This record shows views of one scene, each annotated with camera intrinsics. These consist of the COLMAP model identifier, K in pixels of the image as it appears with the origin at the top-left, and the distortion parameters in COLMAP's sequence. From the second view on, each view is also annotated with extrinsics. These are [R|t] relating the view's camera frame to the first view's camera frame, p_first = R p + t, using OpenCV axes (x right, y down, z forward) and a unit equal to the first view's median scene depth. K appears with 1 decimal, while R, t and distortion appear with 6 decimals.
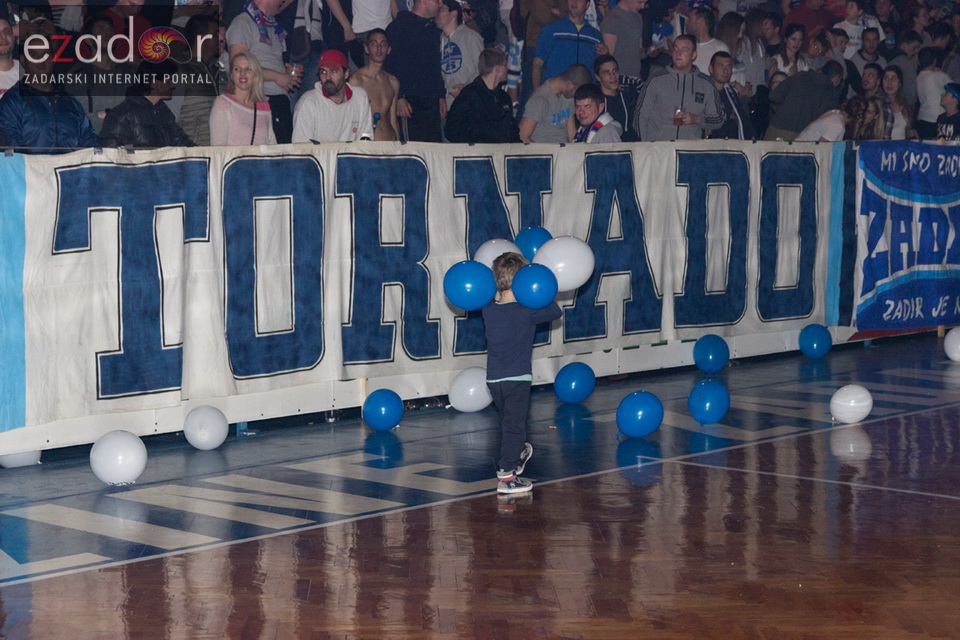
lens RADIAL K [[2172.3, 0, 480.0], [0, 2172.3, 320.0], [0, 0, 1]] dist [0.011186, -0.633457]
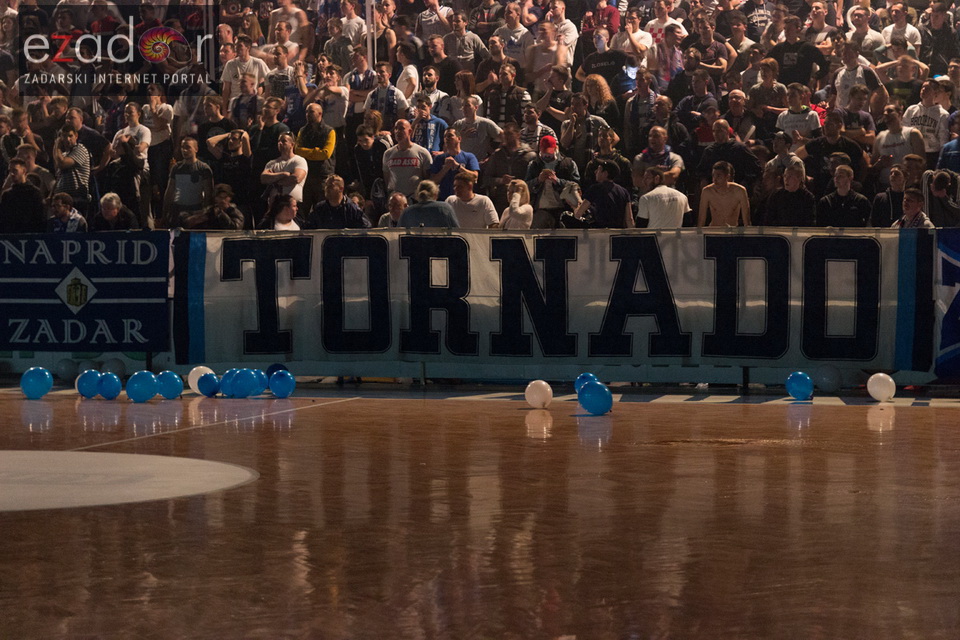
lens RADIAL K [[2172.3, 0, 480.0], [0, 2172.3, 320.0], [0, 0, 1]] dist [0.011186, -0.633457]
pose [[0.453926, 0.059802, -0.889030, 1.439262], [-0.067276, 0.997198, 0.032728, -0.063618], [0.888496, 0.044954, 0.456677, 0.221971]]
